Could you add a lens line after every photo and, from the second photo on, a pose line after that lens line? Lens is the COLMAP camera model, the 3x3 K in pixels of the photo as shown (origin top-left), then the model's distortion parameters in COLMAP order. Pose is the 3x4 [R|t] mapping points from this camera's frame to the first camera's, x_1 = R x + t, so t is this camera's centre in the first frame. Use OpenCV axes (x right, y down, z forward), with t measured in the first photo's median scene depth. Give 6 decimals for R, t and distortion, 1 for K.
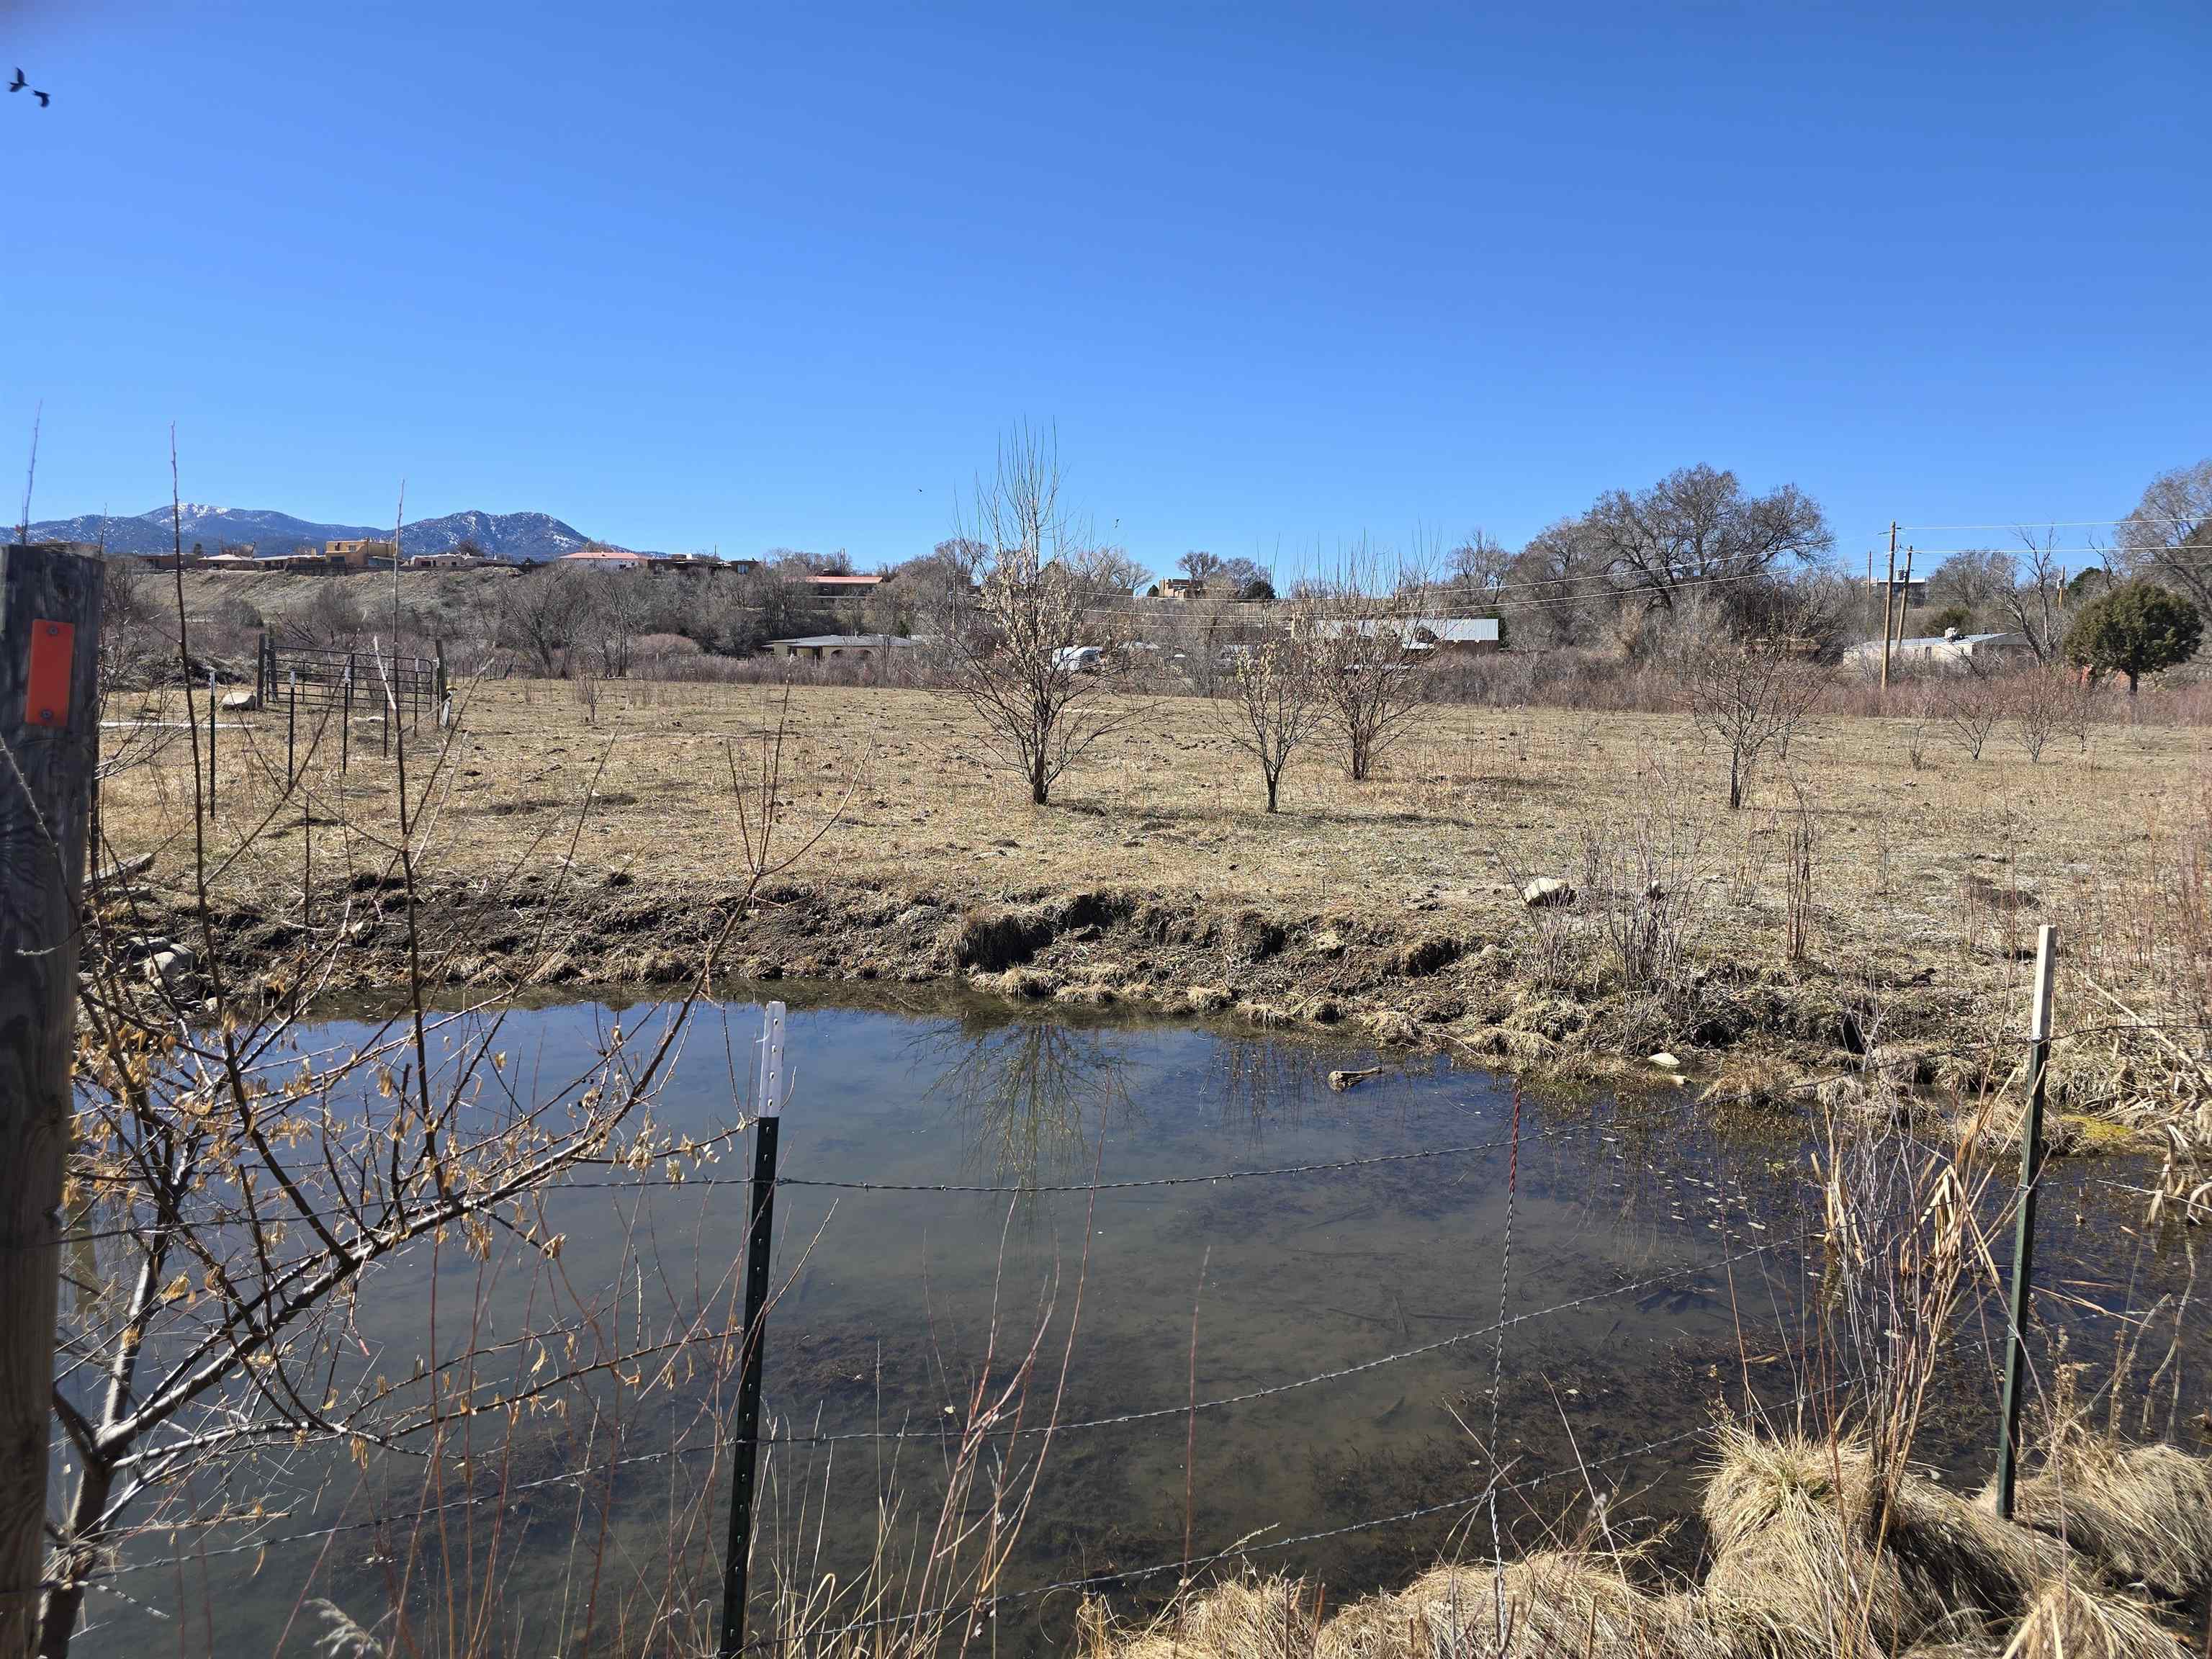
lens RADIAL K [[1467.5, 0, 1095.2], [0, 1467.5, 843.5], [0, 0, 1]] dist [0.041228, -0.040341]
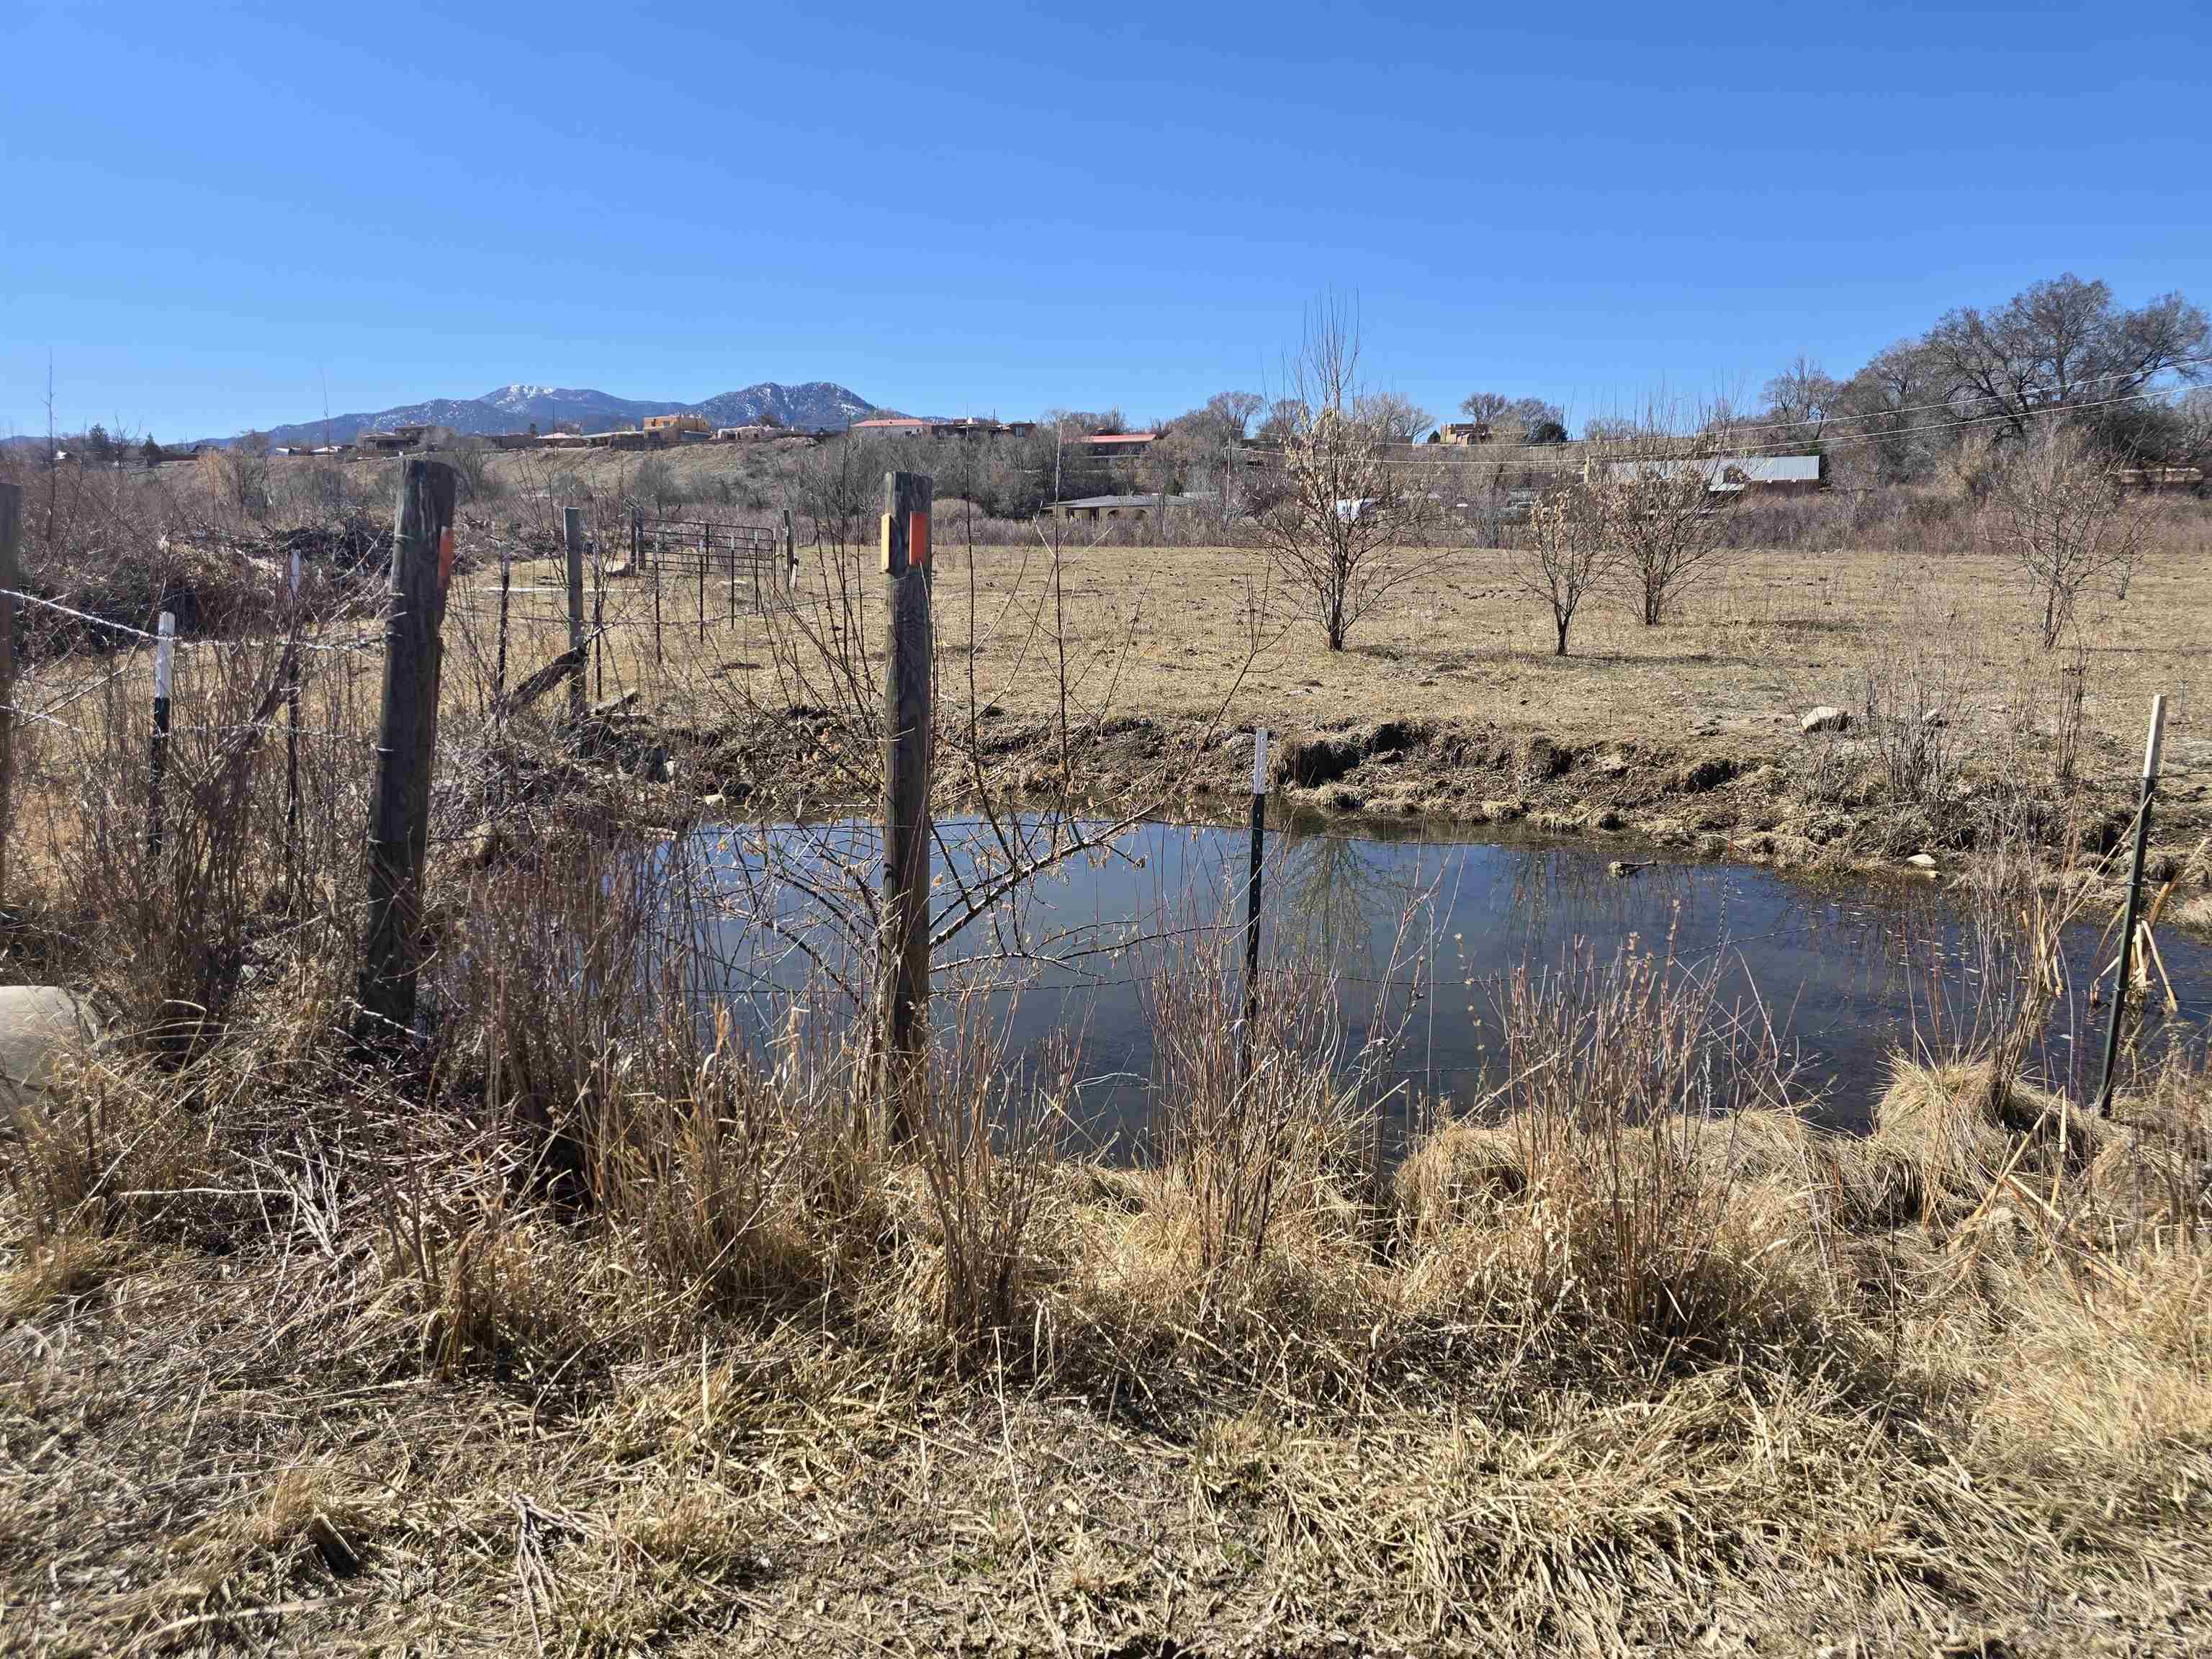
lens RADIAL K [[1467.5, 0, 1092.3], [0, 1467.5, 822.6], [0, 0, 1]] dist [0.041228, -0.040341]
pose [[0.983039, 0.014070, -0.182855, -0.015124], [0.000812, 0.996709, 0.081056, 0.012275], [0.183393, -0.079830, 0.979793, -0.106806]]
